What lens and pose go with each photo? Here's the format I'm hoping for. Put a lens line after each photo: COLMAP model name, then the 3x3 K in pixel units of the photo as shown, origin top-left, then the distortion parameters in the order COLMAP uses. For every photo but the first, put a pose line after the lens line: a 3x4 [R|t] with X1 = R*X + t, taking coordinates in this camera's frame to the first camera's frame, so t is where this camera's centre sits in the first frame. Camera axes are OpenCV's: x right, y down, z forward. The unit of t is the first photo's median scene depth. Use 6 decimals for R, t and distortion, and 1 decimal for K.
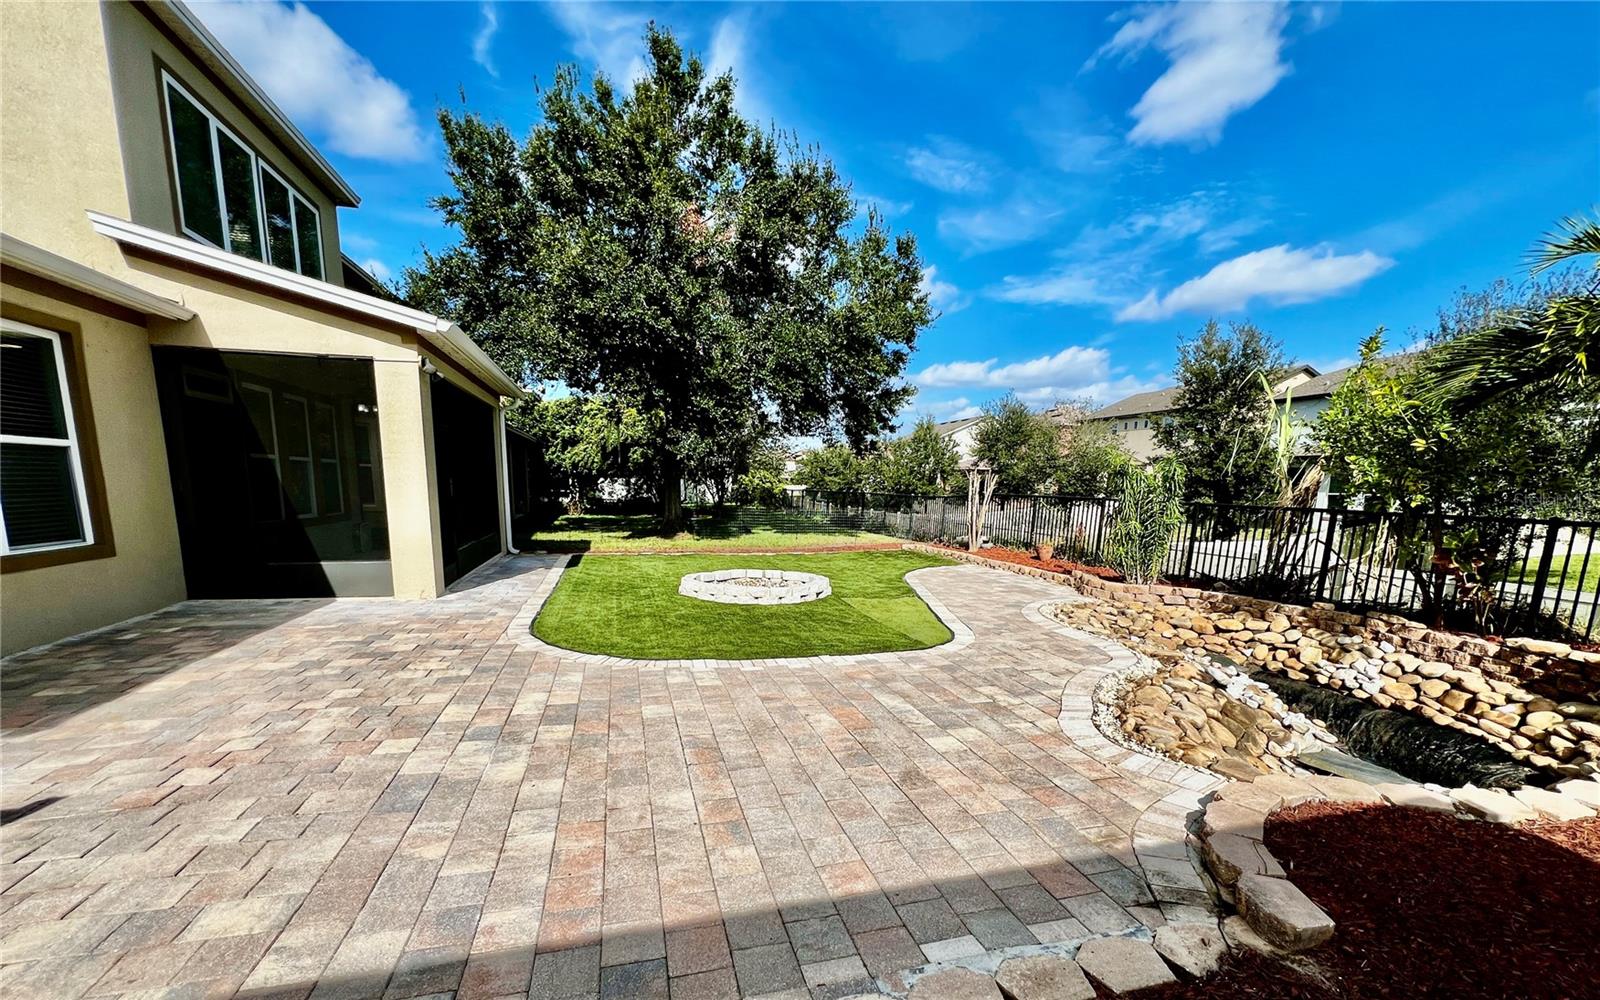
lens RADIAL K [[665.0, 0, 799.5], [0, 665.0, 528.0], [0, 0, 1]] dist [0.001884, 0.000012]
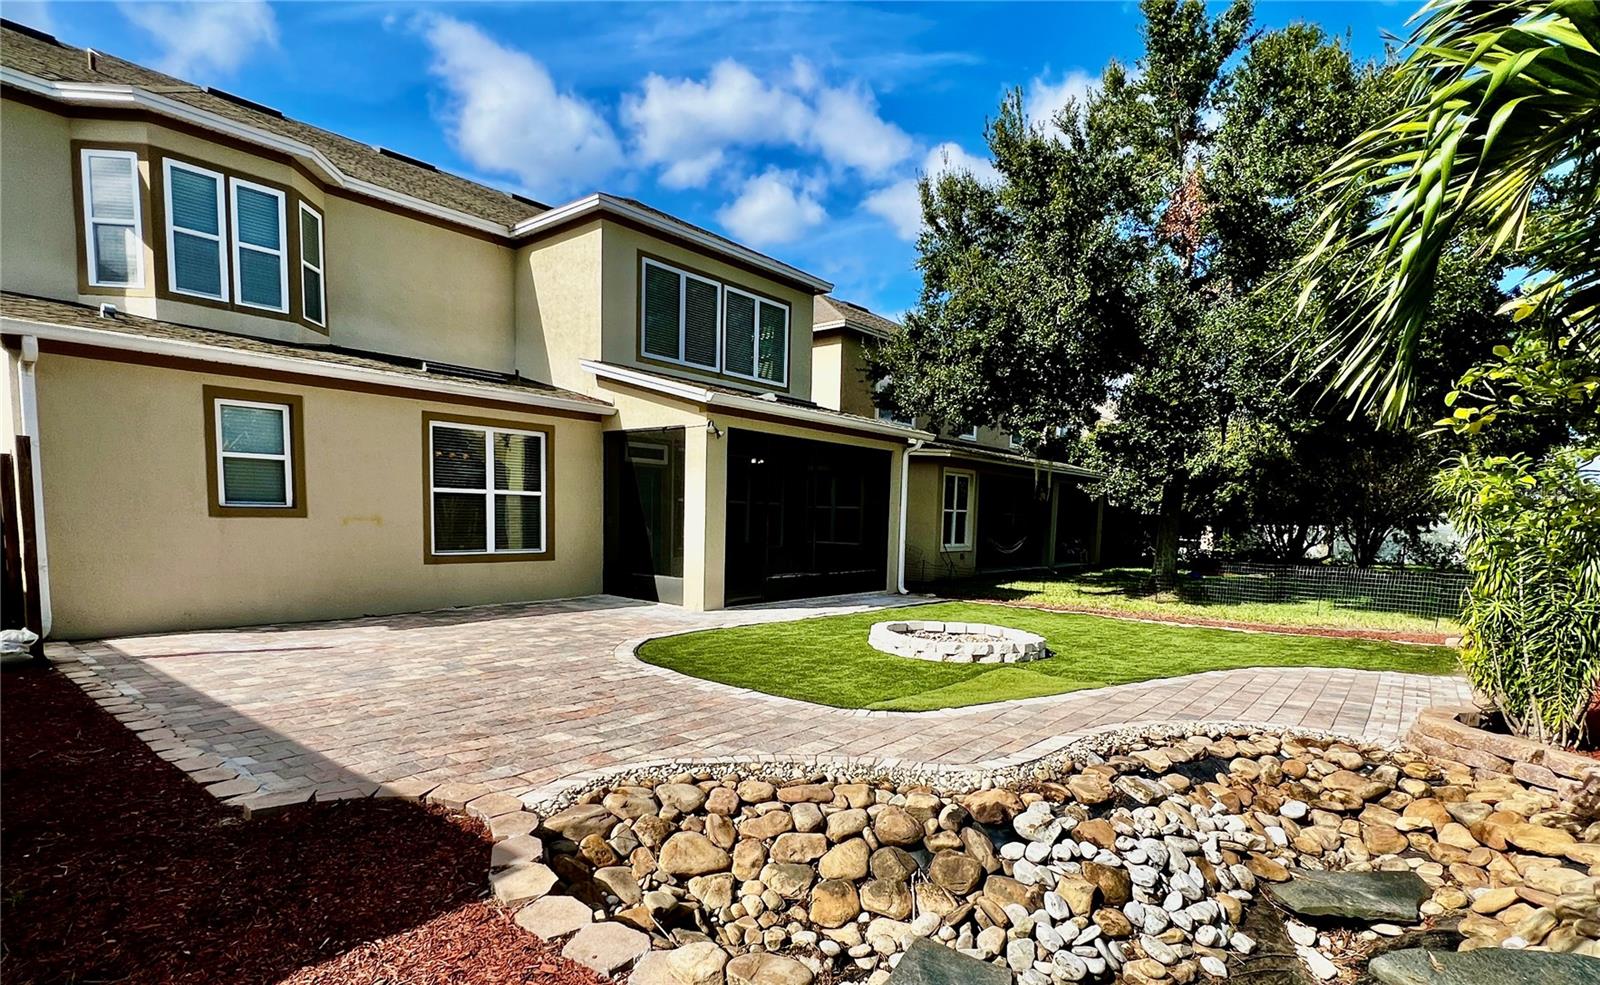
lens RADIAL K [[822.5, 0, 800.0], [0, 822.5, 492.5], [0, 0, 1]] dist [-0.000880, 0.000022]
pose [[0.576272, -0.021725, -0.816969, 0.860931], [-0.071799, 0.994436, -0.077089, -0.010199], [0.814098, 0.103082, 0.571506, 0.252980]]
